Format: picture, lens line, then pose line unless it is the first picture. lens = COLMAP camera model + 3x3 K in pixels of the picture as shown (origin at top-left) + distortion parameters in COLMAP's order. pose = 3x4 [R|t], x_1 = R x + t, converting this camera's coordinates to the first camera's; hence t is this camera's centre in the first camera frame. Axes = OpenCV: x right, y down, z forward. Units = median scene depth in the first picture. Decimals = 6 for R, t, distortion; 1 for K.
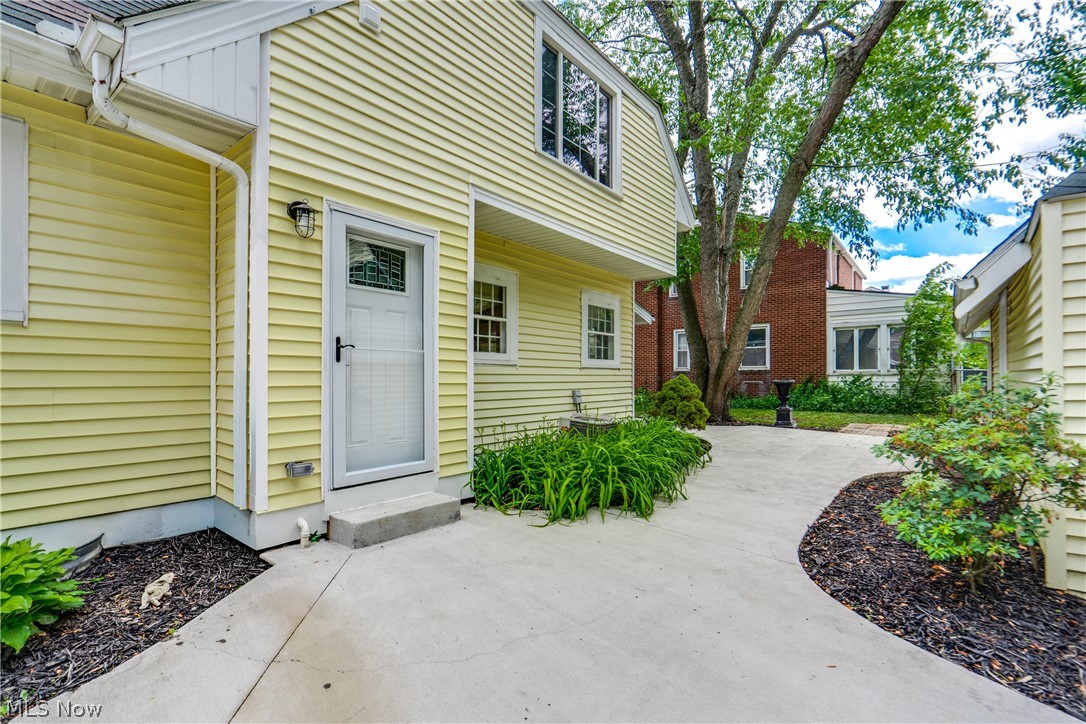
lens RADIAL K [[496.9, 0, 544.4], [0, 496.9, 376.7], [0, 0, 1]] dist [-0.005419, 0.002889]
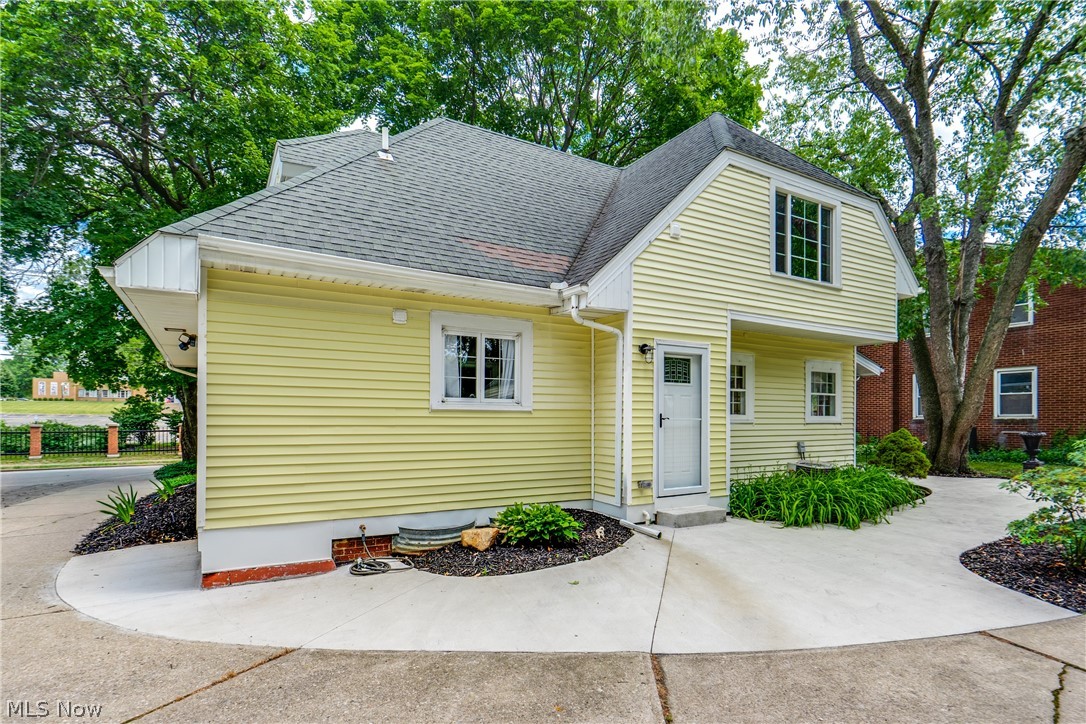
lens RADIAL K [[568.3, 0, 541.2], [0, 568.3, 418.7], [0, 0, 1]] dist [-0.009913, 0.004474]
pose [[0.937647, 0.001907, -0.347584, -0.066659], [-0.001308, 0.999997, 0.001959, -0.042350], [0.347587, -0.001382, 0.937647, -0.717751]]
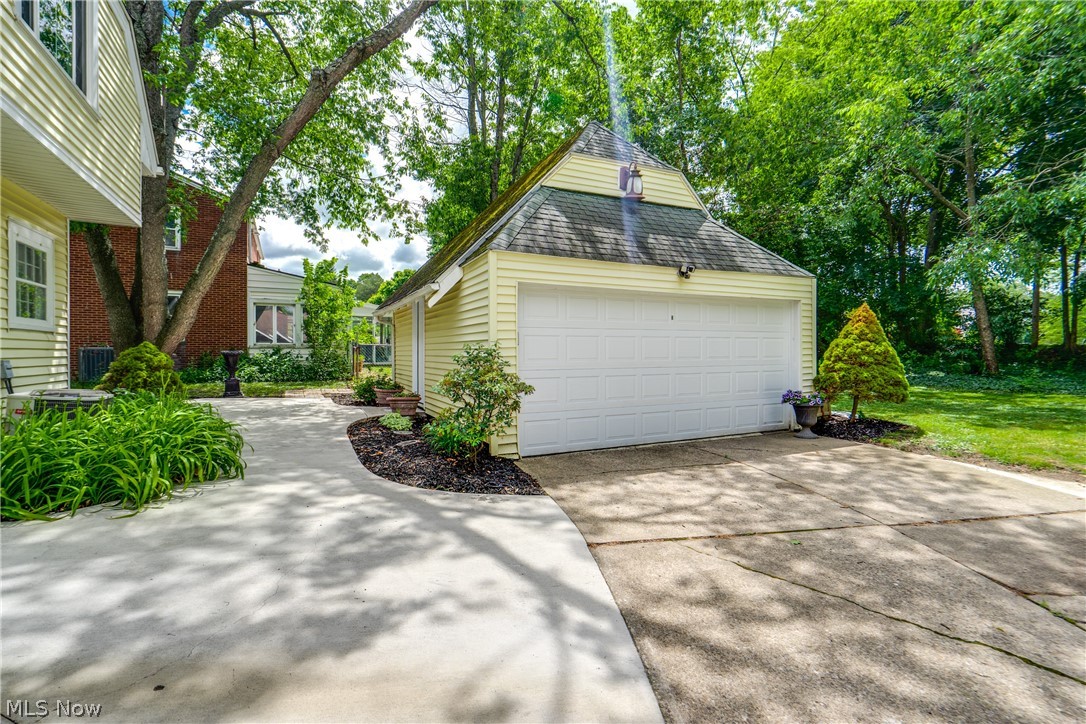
lens RADIAL K [[496.9, 0, 540.0], [0, 496.9, 361.8], [0, 0, 1]] dist [-0.005419, 0.002889]
pose [[0.414116, -0.013914, 0.910118, -0.337854], [-0.003639, 0.999850, 0.016942, 0.019340], [-0.910217, -0.010328, 0.414003, 0.024303]]
